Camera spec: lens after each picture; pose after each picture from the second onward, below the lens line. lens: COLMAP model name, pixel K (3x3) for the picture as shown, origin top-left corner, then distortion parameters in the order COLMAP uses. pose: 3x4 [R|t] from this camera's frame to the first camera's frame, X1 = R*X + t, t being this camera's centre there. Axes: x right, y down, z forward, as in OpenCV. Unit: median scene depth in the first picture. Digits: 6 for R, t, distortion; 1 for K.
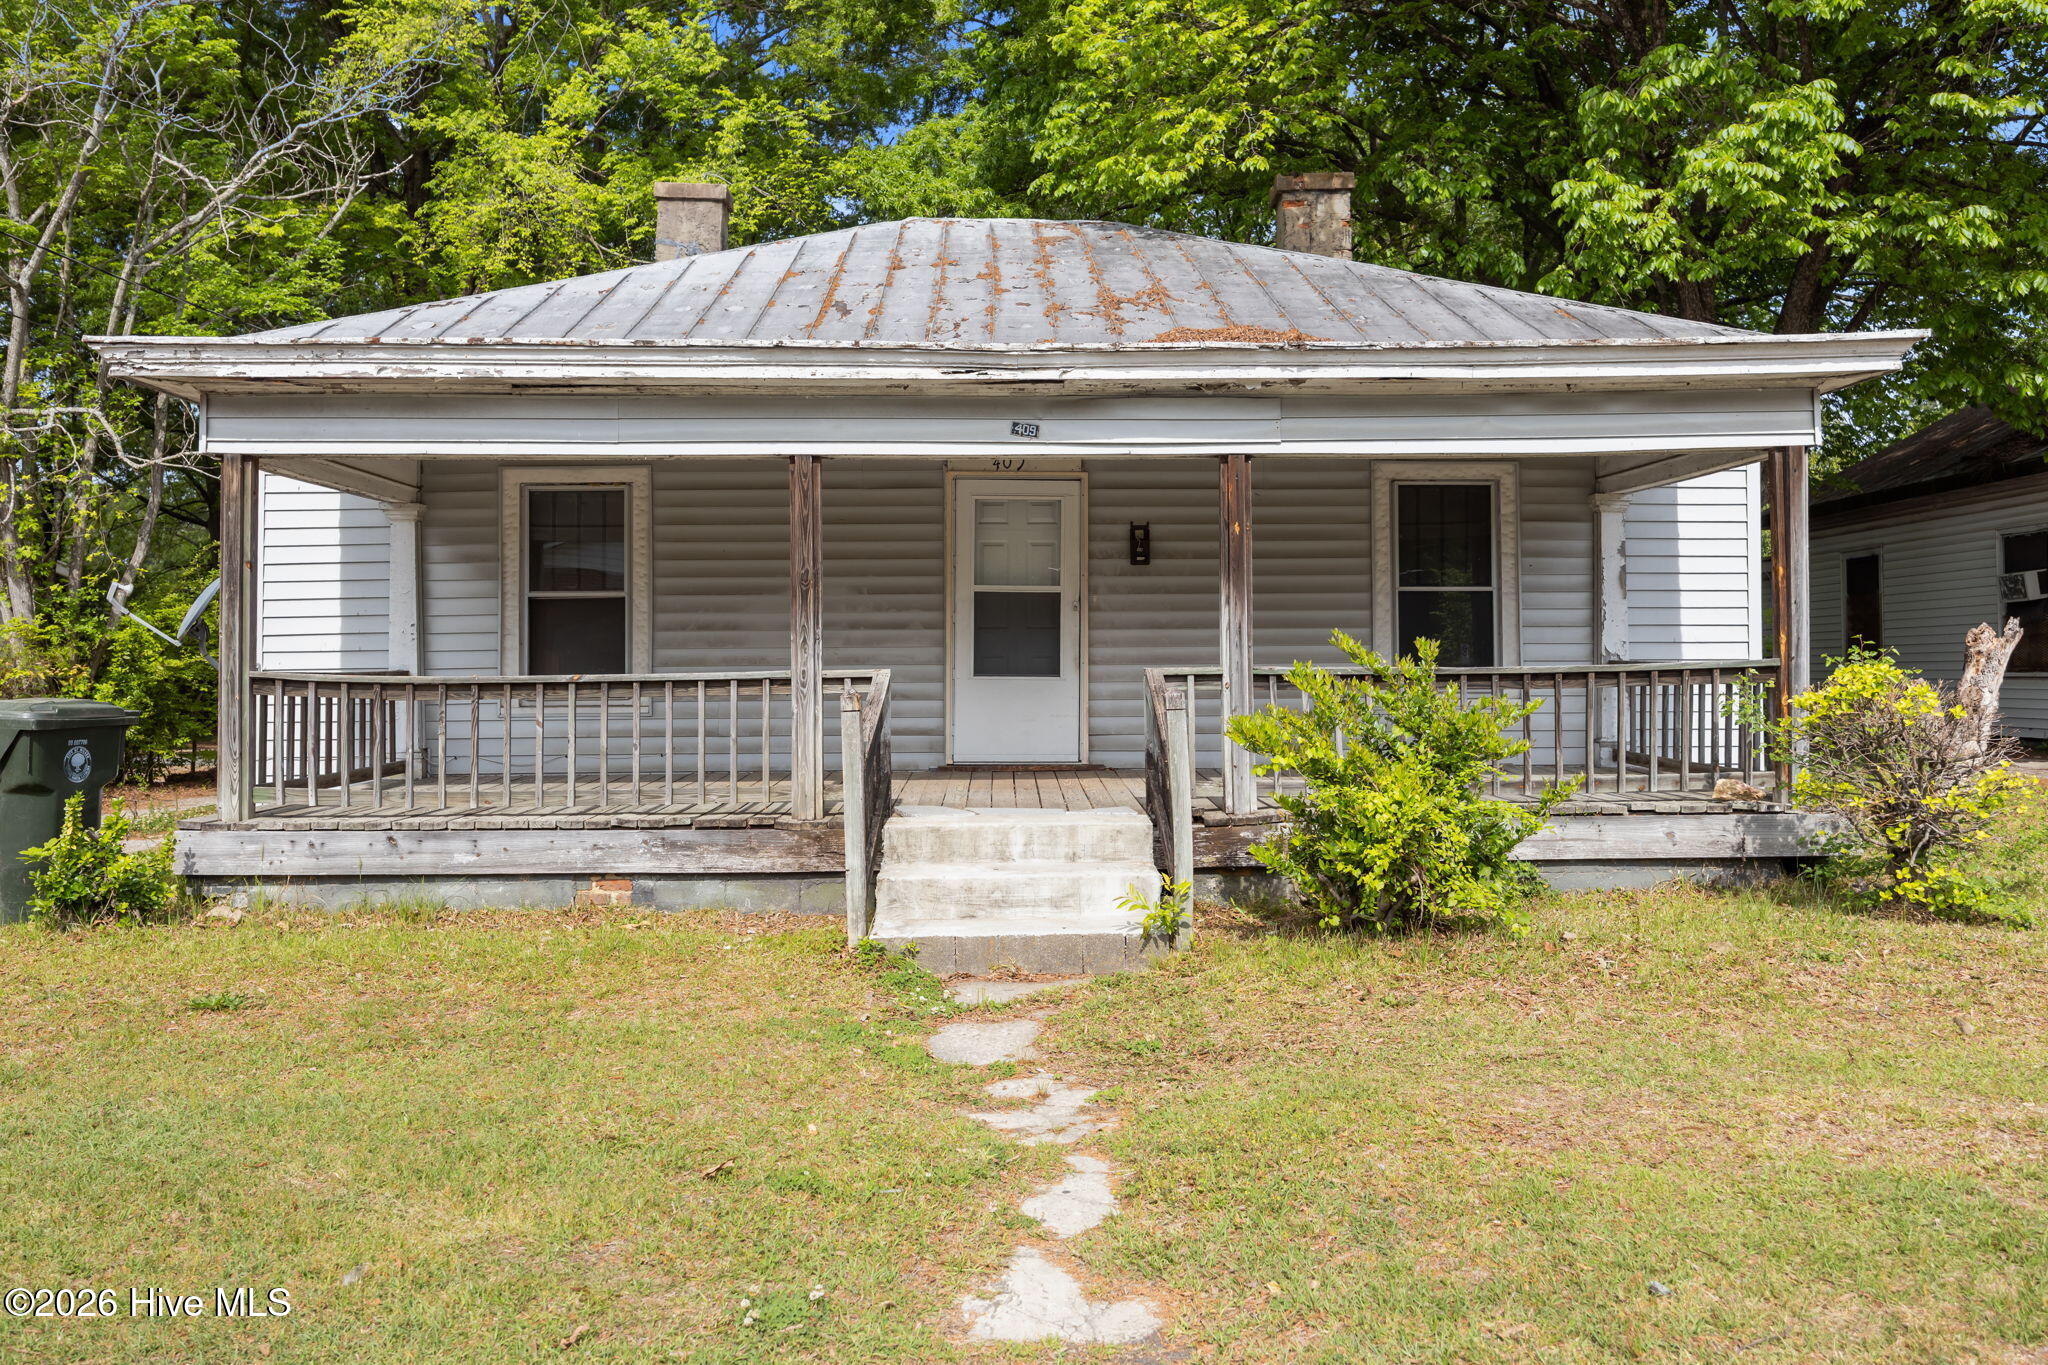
lens RADIAL K [[1519.2, 0, 1035.6], [0, 1519.2, 660.2], [0, 0, 1]] dist [-0.004605, -0.000100]
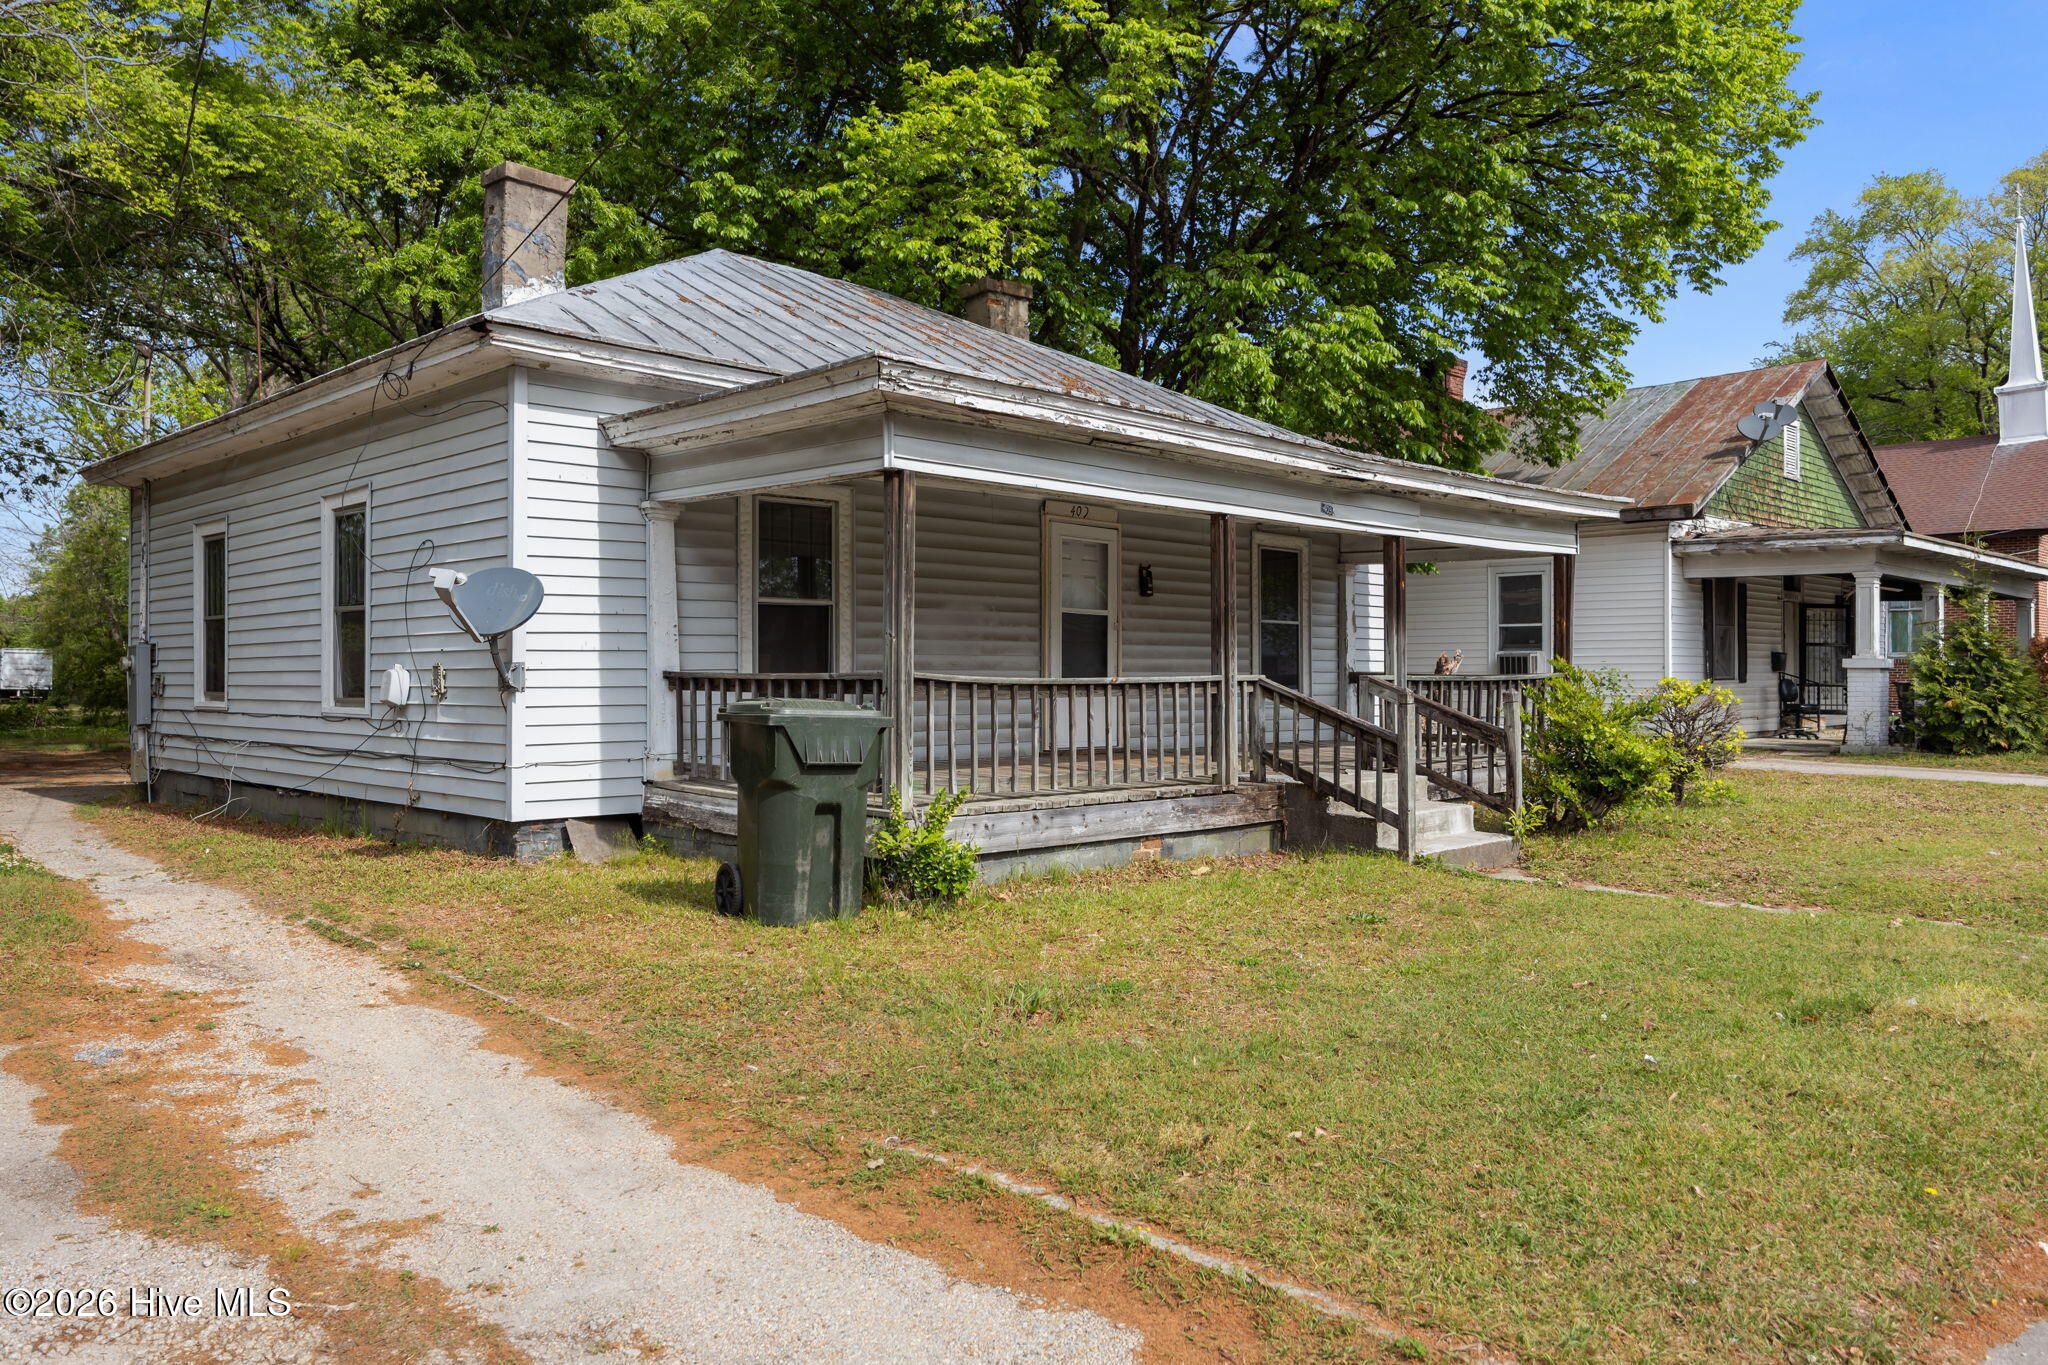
lens RADIAL K [[1483.8, 0, 1024.0], [0, 1483.8, 682.5], [0, 0, 1]] dist [-0.023792, 0.071714]
pose [[0.729114, 0.005066, 0.684374, -0.937920], [-0.012091, 0.999912, 0.005480, 0.006335], [-0.684286, -0.012270, 0.729111, 0.136391]]
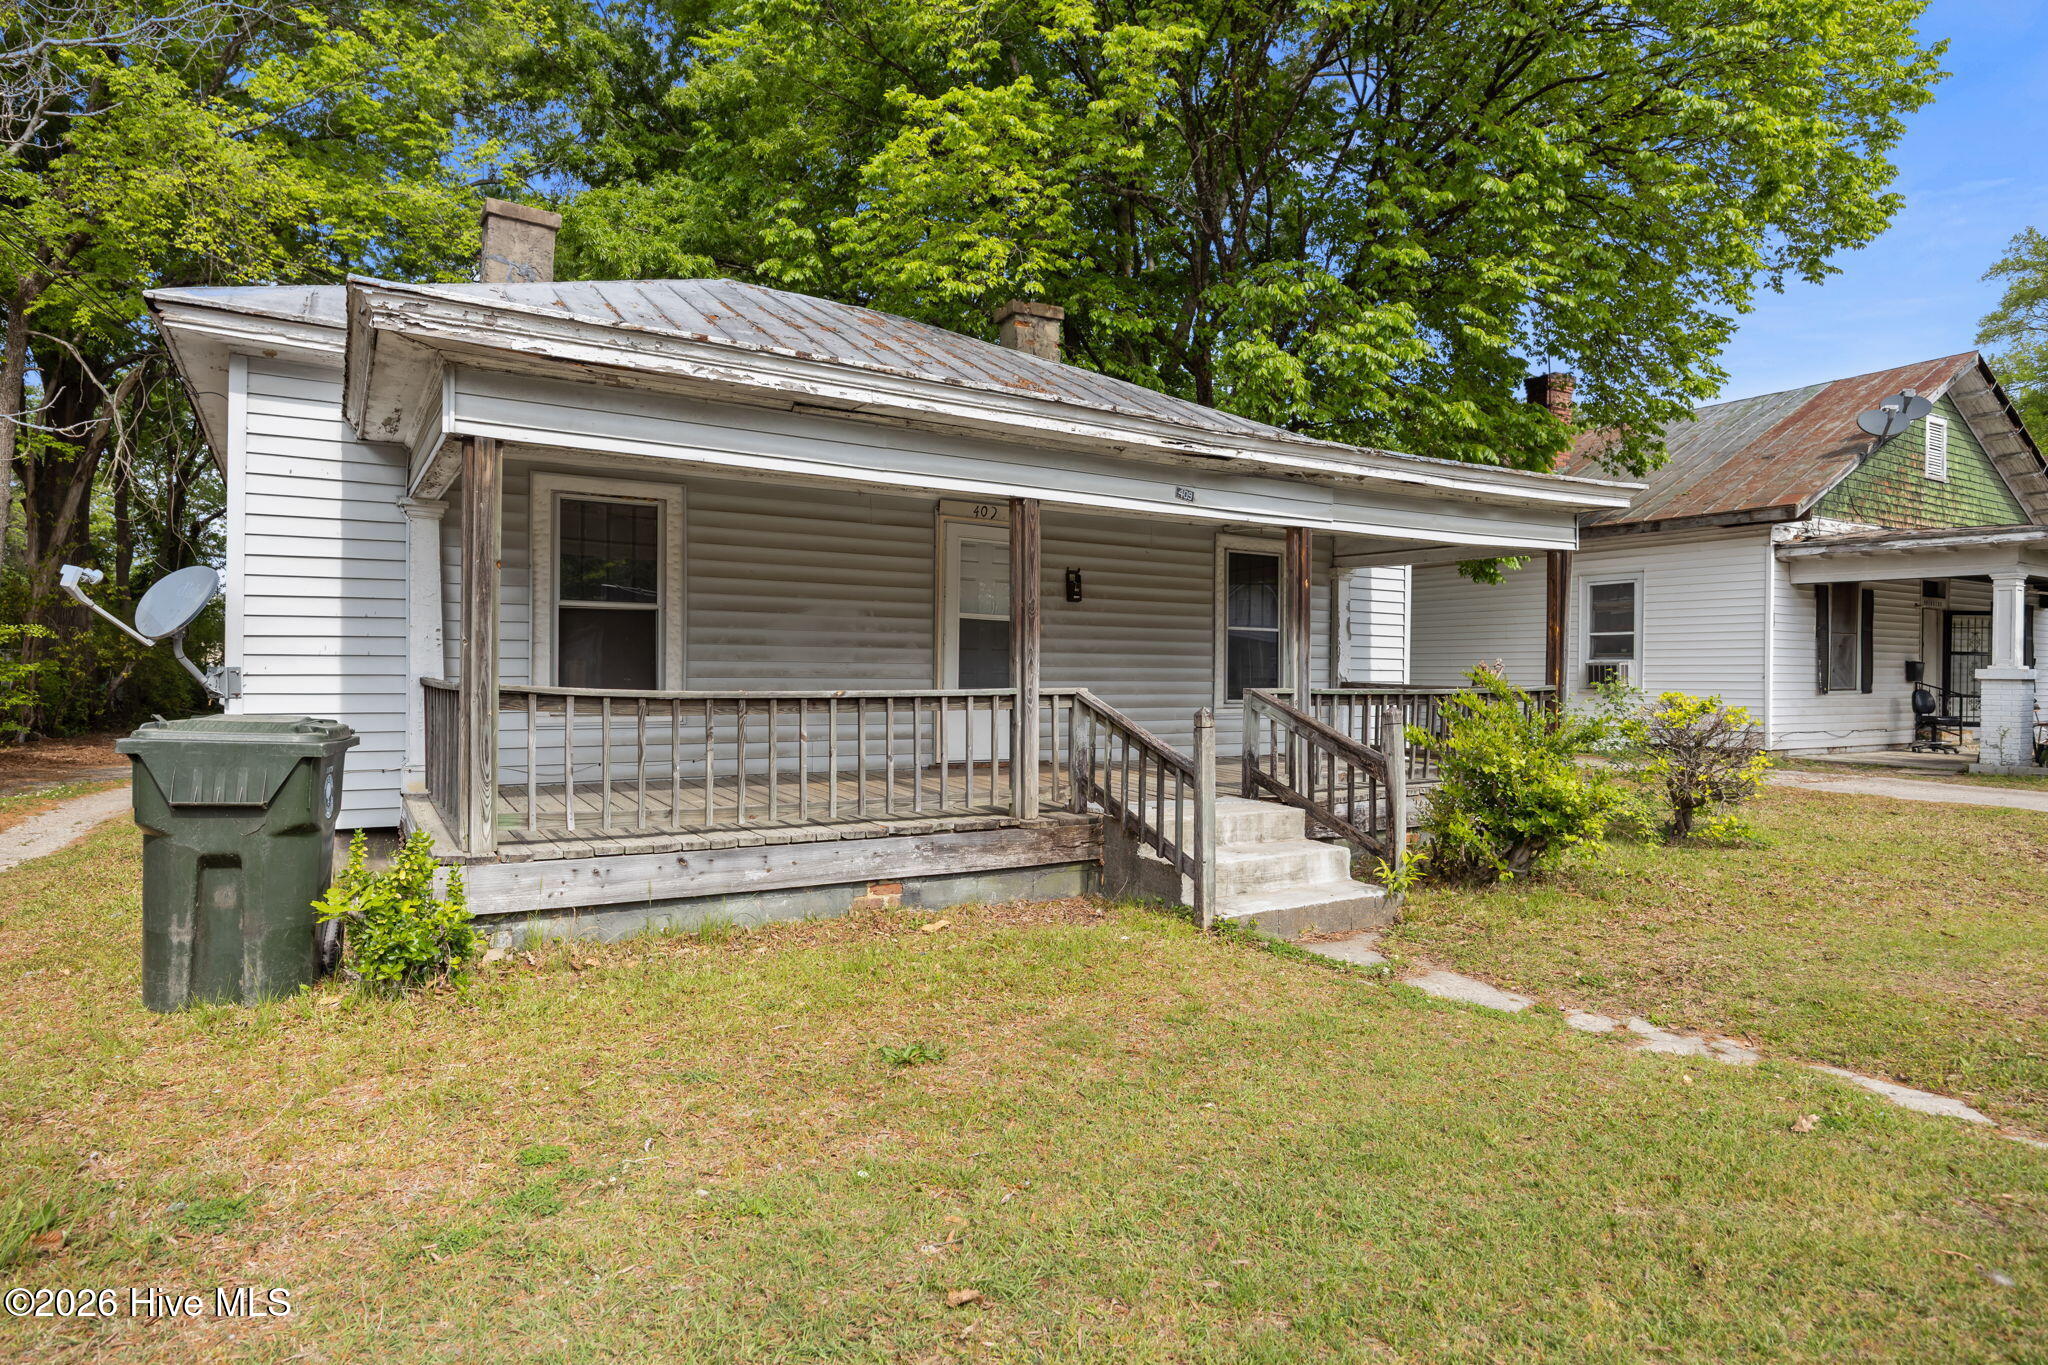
lens RADIAL K [[1147.5, 0, 1028.7], [0, 1147.5, 692.7], [0, 0, 1]] dist [0.006528, 0.001823]
pose [[0.863435, 0.006647, 0.504416, -0.466370], [-0.018672, 0.999649, 0.018788, -0.004733], [-0.504114, -0.025640, 0.863256, 0.204272]]
